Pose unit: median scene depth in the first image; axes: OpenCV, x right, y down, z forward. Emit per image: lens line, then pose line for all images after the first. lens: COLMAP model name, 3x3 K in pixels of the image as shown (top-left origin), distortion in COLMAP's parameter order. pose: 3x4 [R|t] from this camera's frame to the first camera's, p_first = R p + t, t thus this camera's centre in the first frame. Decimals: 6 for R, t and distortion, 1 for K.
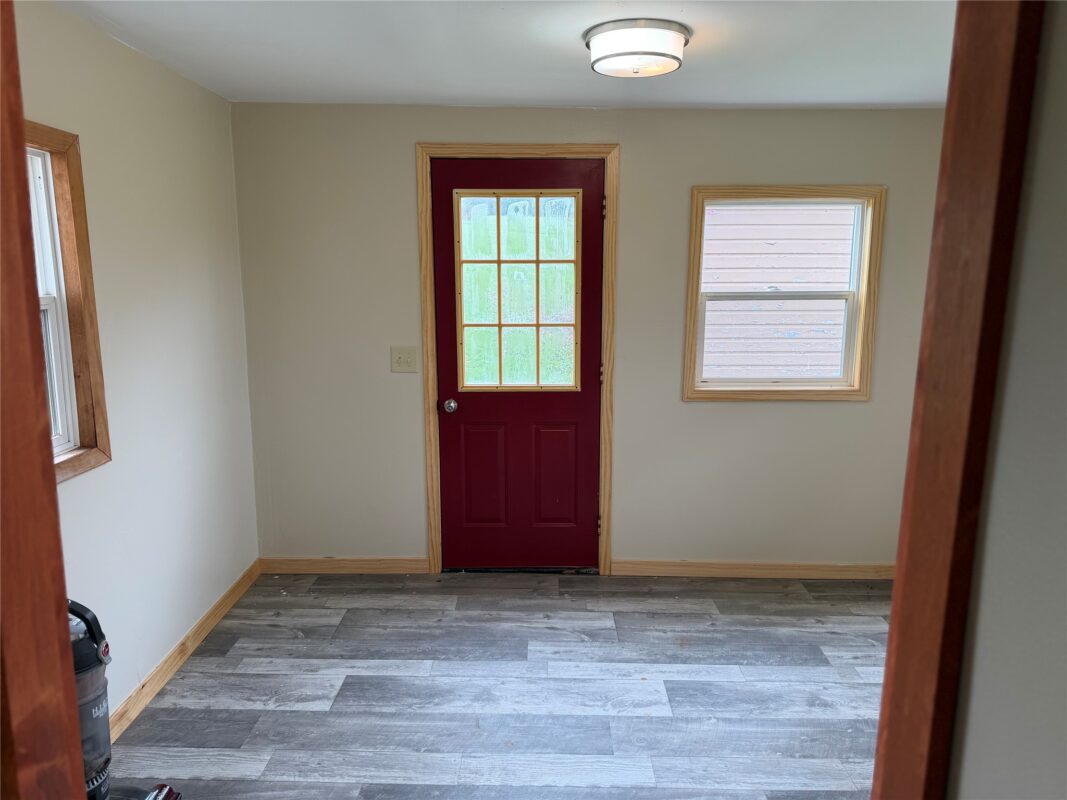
lens RADIAL K [[747.4, 0, 535.5], [0, 747.4, 399.5], [0, 0, 1]] dist [0.037390, -0.032889]
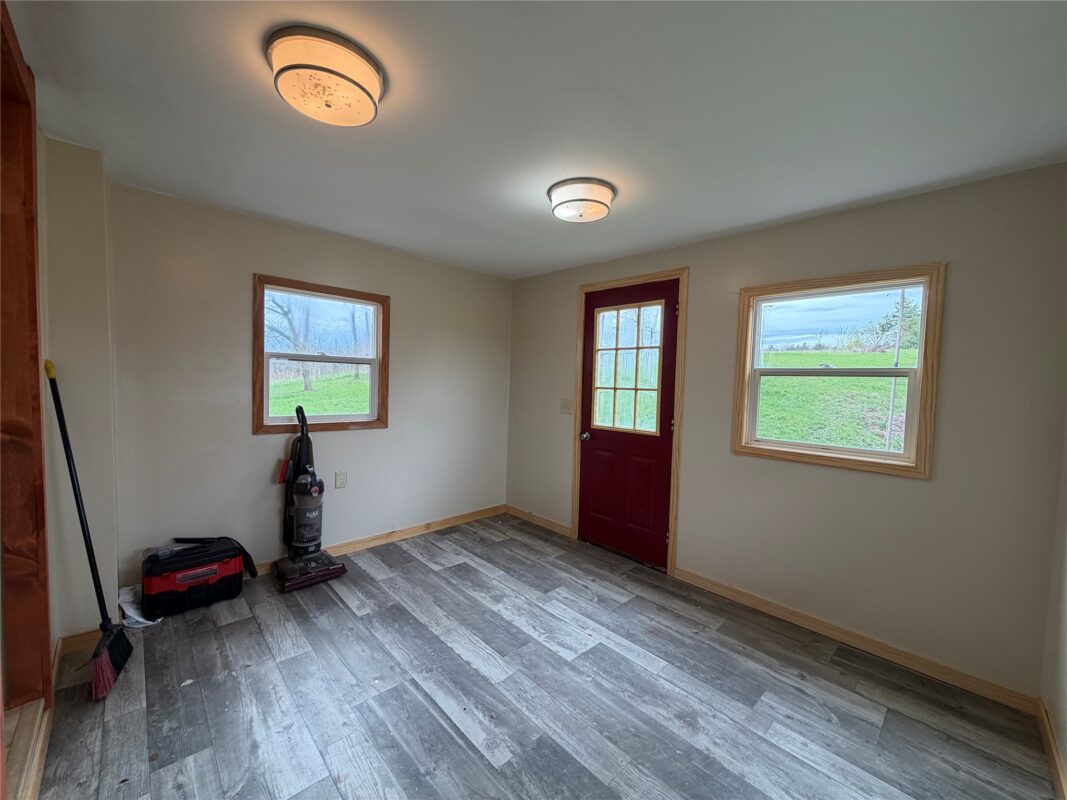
lens RADIAL K [[418.2, 0, 537.6], [0, 418.2, 403.1], [0, 0, 1]] dist [0.001589, -0.000160]
pose [[0.708931, 0.057215, -0.702953, 0.470006], [-0.164416, 0.982649, -0.085834, 0.034771], [0.685845, 0.176427, 0.706038, 0.268146]]
